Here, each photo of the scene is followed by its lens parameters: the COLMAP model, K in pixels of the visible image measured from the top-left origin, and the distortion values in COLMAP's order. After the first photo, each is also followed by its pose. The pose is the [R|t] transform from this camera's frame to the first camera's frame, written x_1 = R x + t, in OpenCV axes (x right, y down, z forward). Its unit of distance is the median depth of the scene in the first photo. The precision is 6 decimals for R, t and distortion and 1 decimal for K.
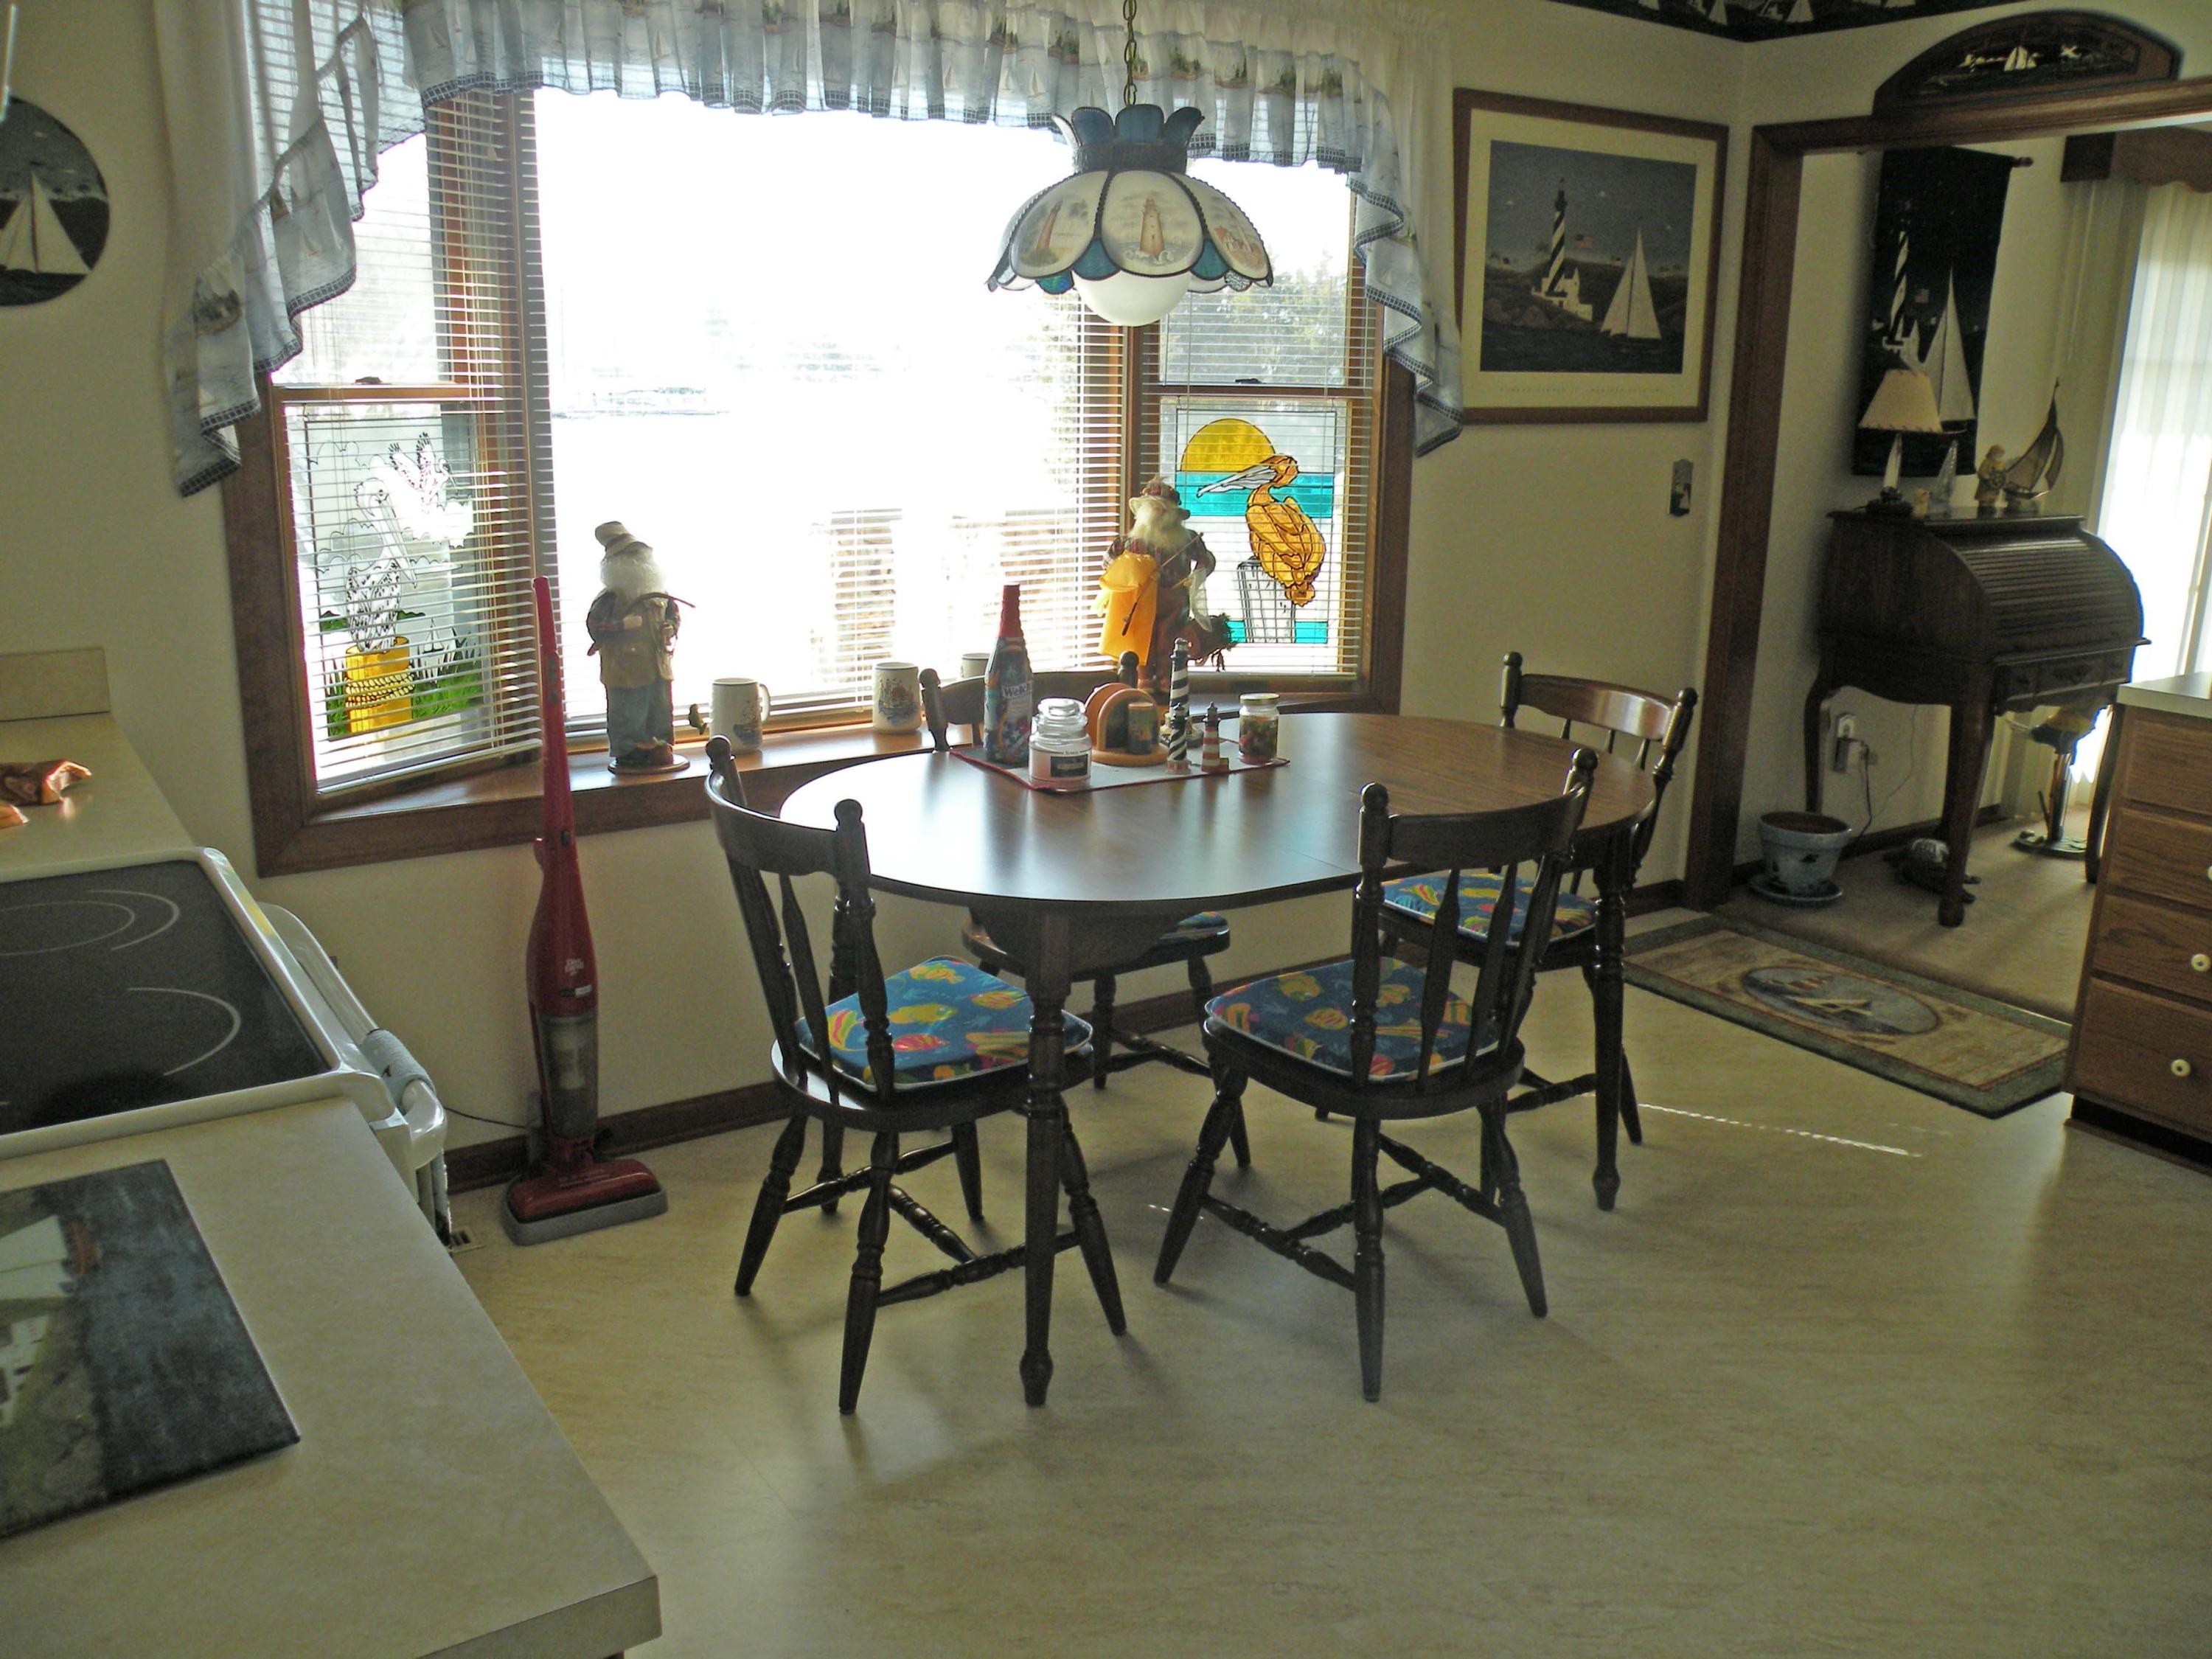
lens RADIAL K [[1766.5, 0, 1100.0], [0, 1766.5, 841.0], [0, 0, 1]] dist [-0.119557, 0.095225]
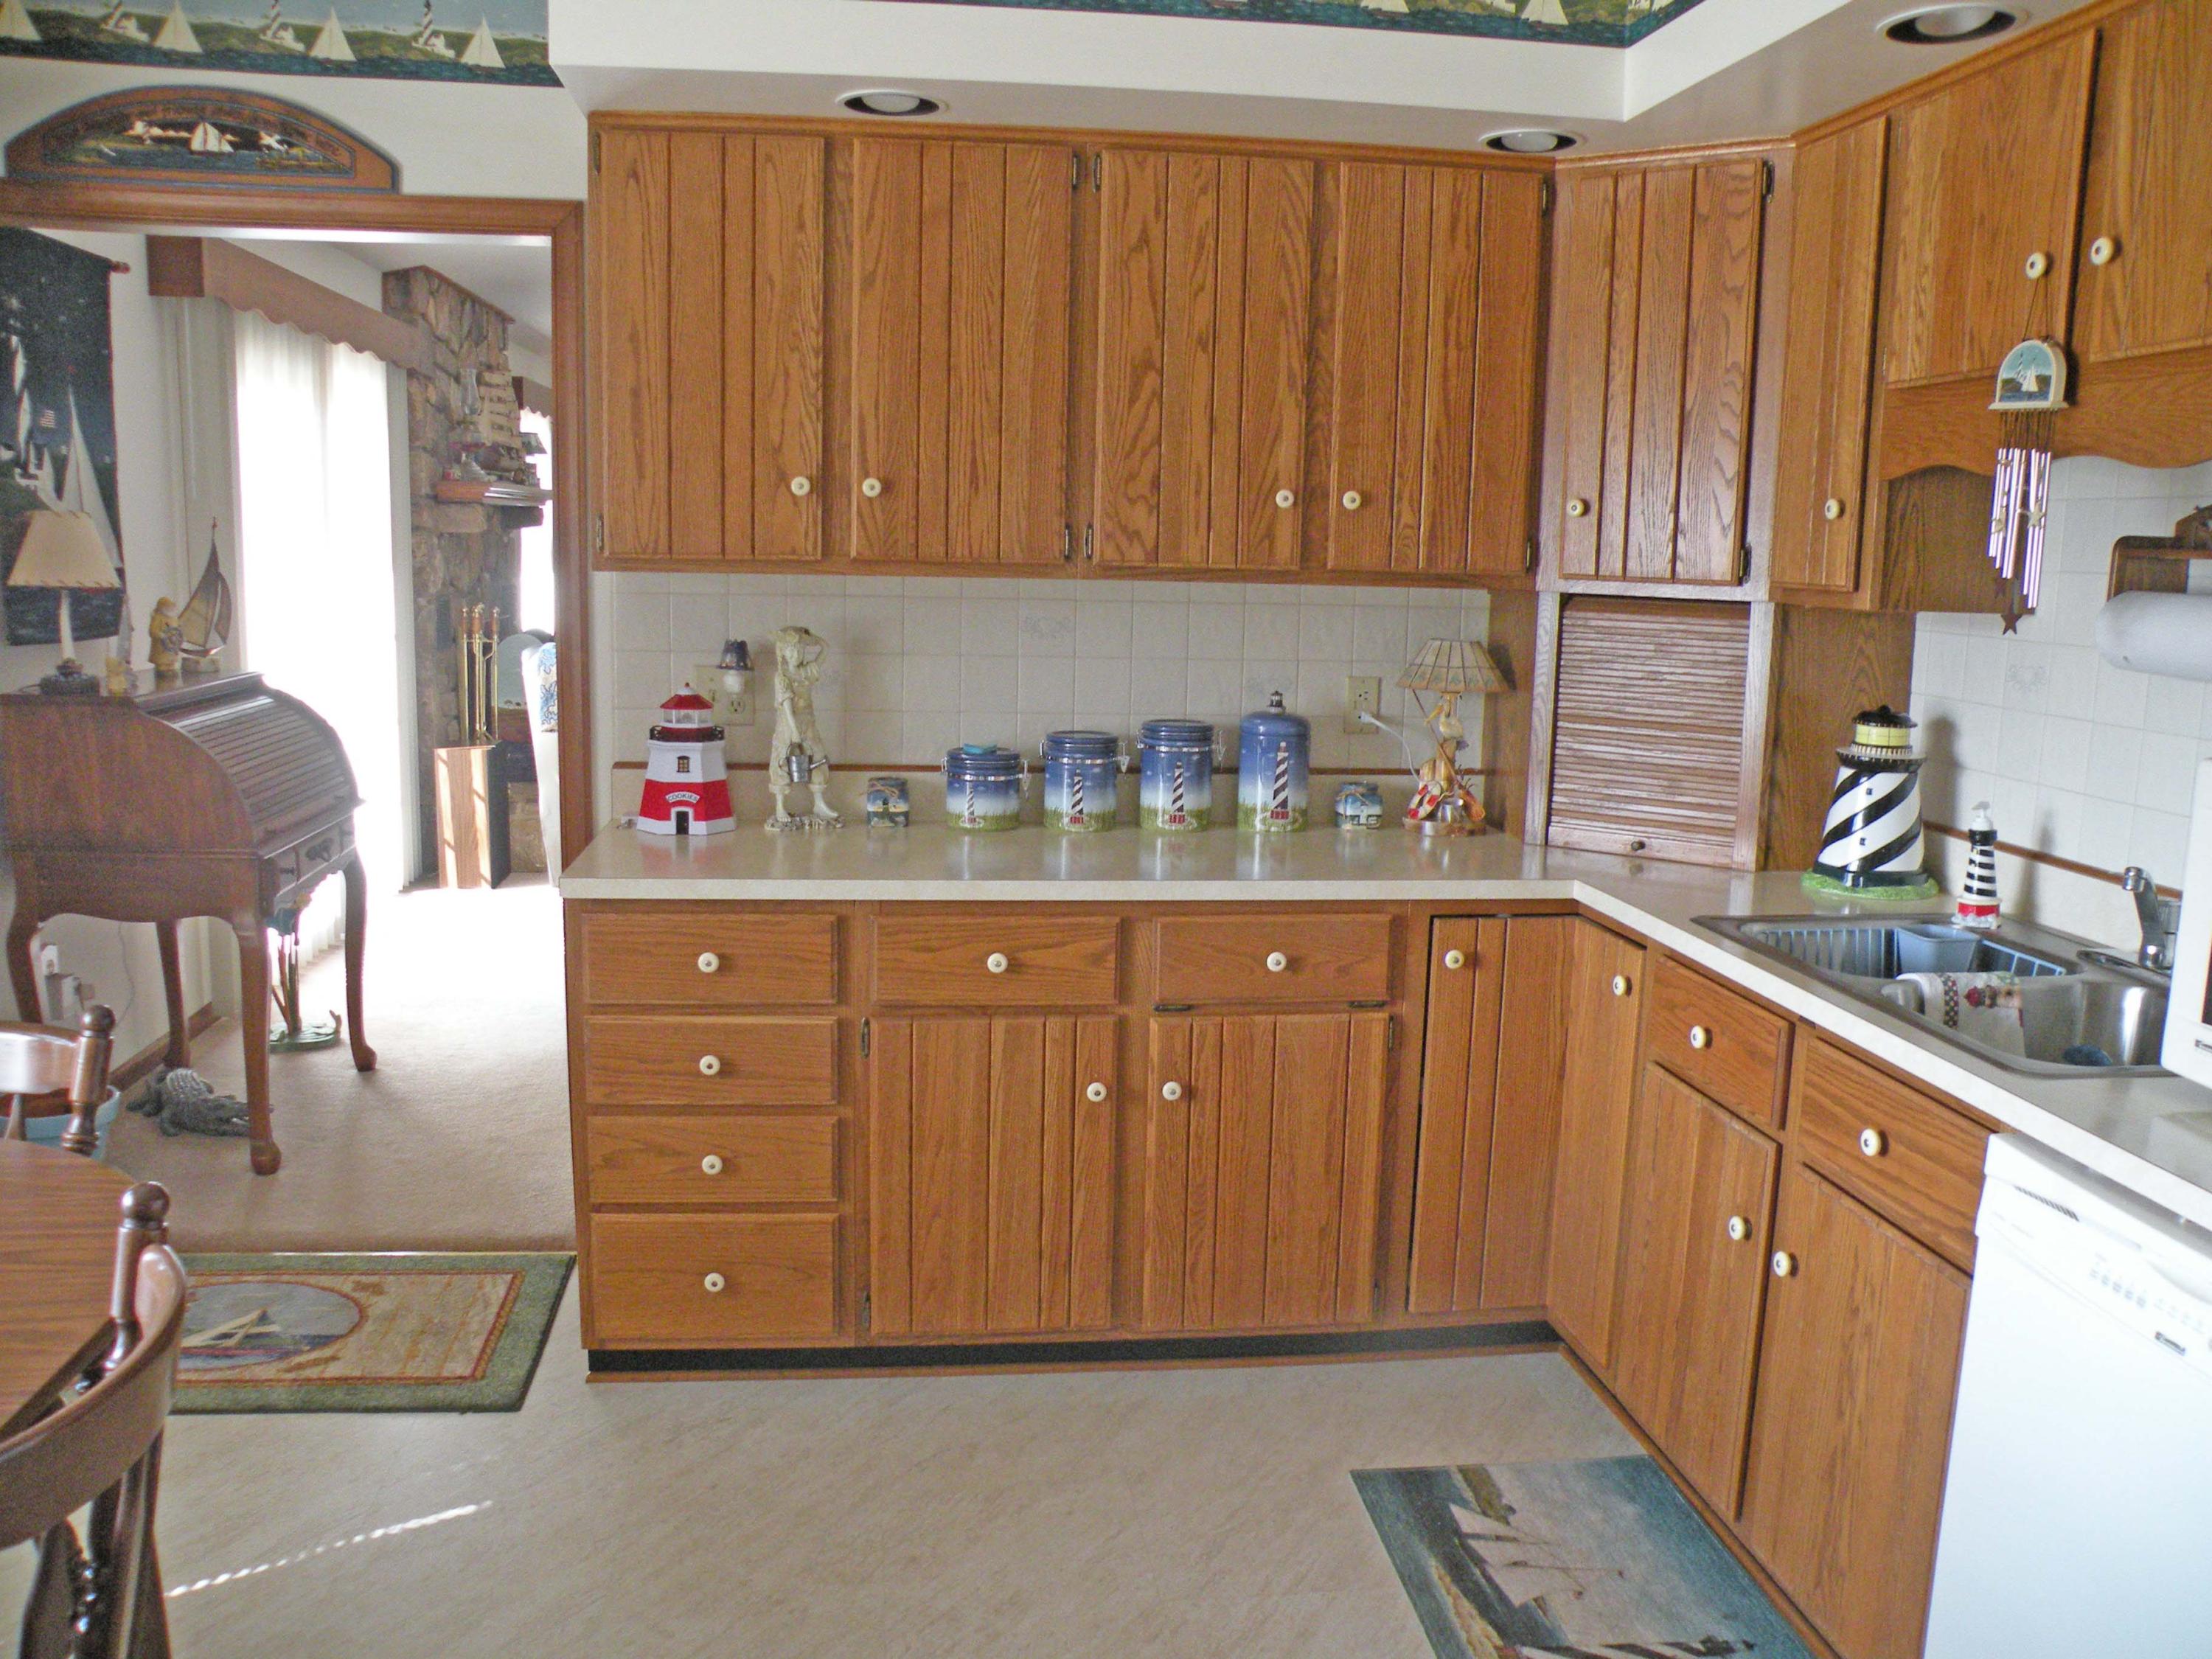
lens RADIAL K [[1766.5, 0, 1118.1], [0, 1766.5, 845.7], [0, 0, 1]] dist [-0.119557, 0.095225]
pose [[0.445068, -0.151096, 0.882658, -0.038825], [0.211205, 0.975567, 0.060504, -0.082223], [-0.870234, 0.159493, 0.466106, 0.282270]]
